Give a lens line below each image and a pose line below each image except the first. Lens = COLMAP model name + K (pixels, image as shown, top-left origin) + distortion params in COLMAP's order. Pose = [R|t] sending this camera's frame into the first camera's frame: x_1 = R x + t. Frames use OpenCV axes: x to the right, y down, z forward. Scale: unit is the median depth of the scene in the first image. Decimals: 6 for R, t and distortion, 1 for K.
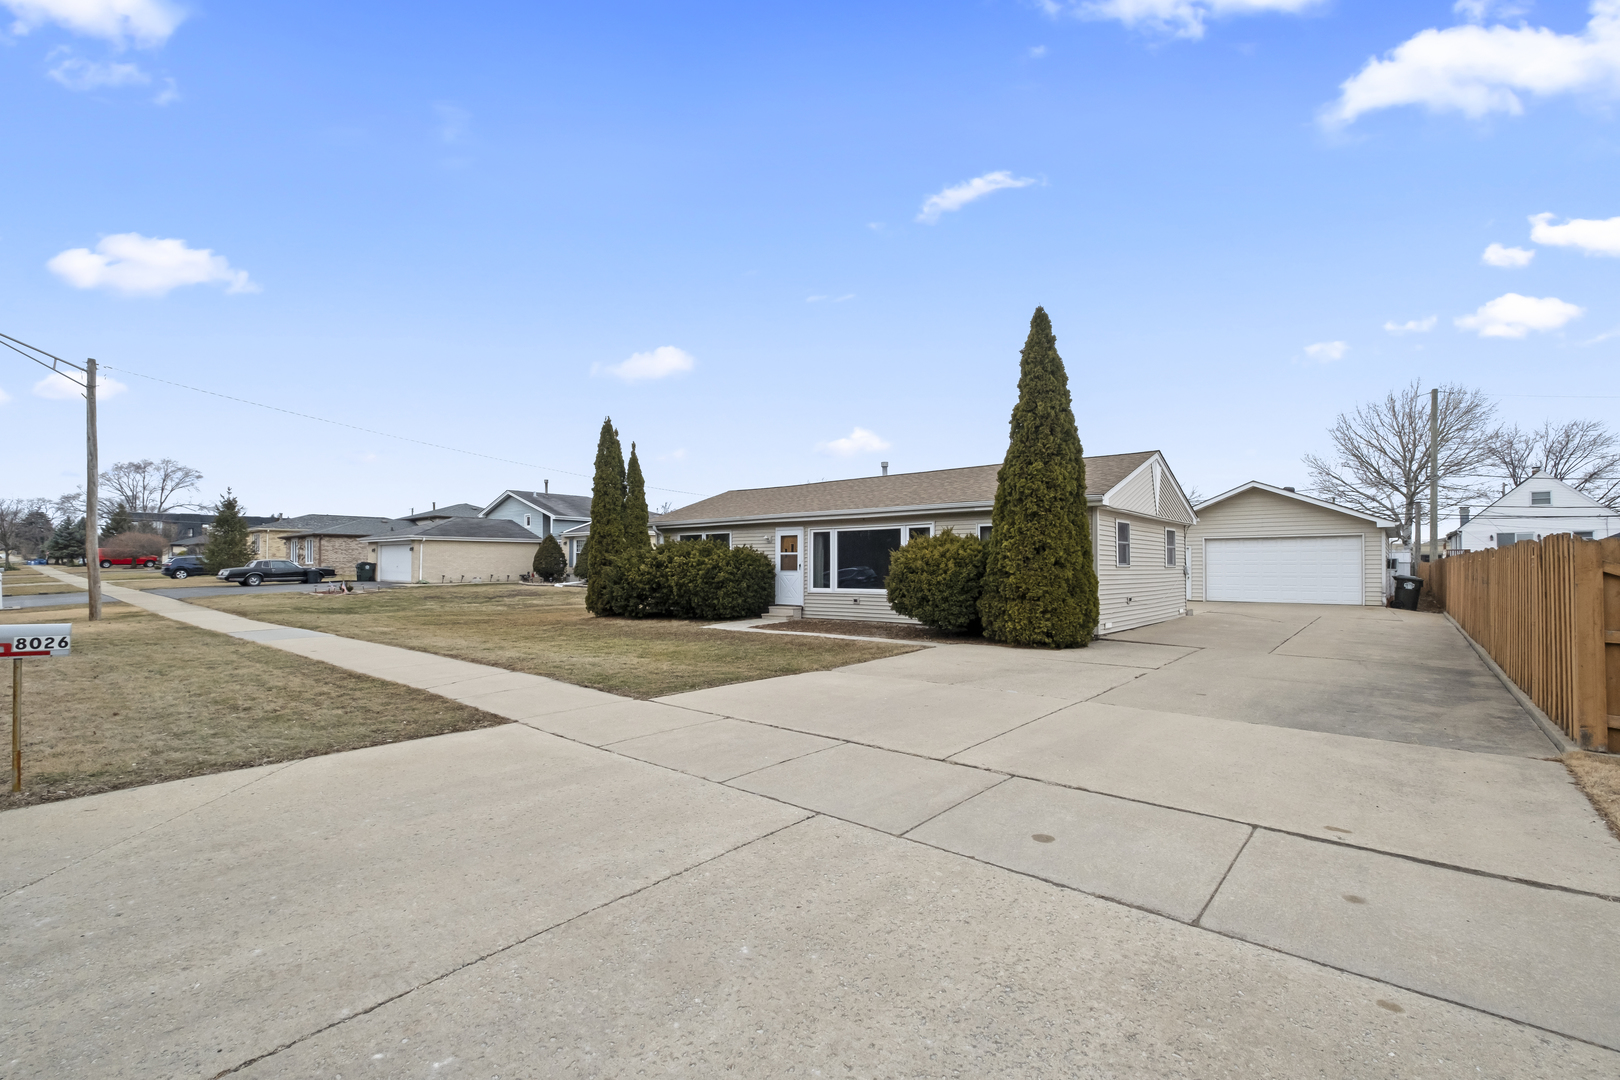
lens RADIAL K [[724.9, 0, 802.4], [0, 724.9, 567.5], [0, 0, 1]] dist [-0.012957, 0.001469]
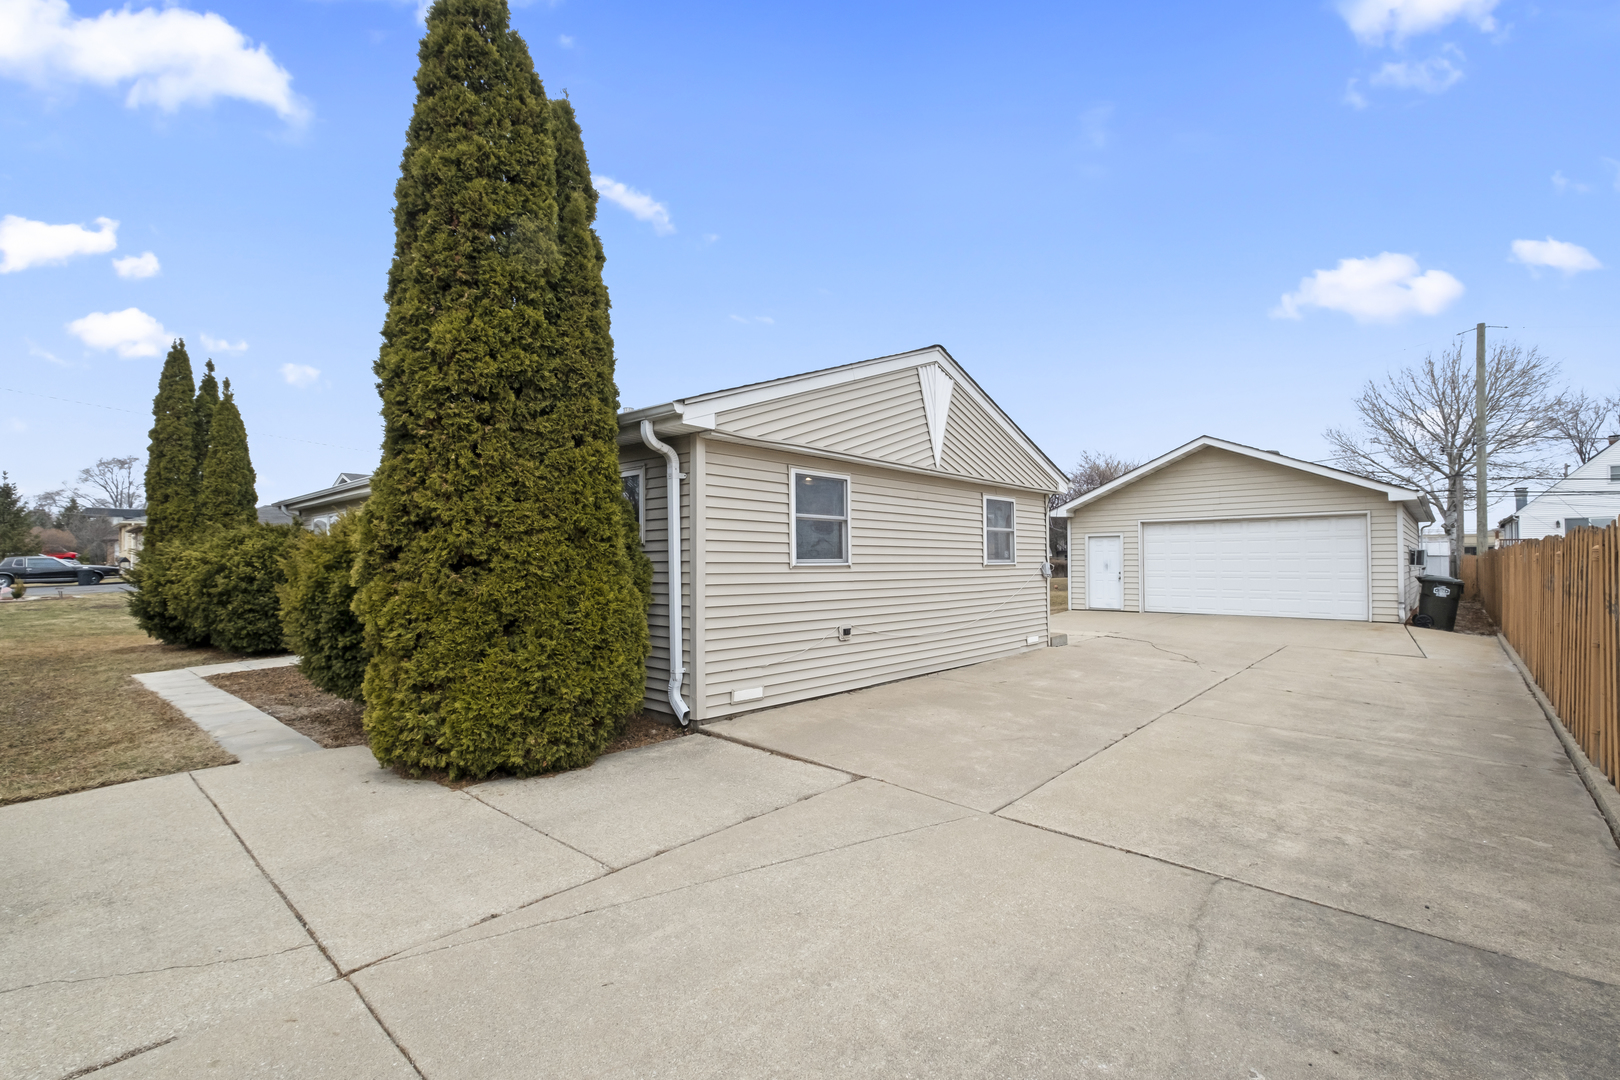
lens RADIAL K [[724.9, 0, 811.0], [0, 724.9, 557.2], [0, 0, 1]] dist [-0.012957, 0.001469]
pose [[0.999463, -0.003430, -0.032572, 0.134000], [0.003159, 0.999960, -0.008345, -0.000959], [0.032600, 0.008237, 0.999435, 0.151020]]
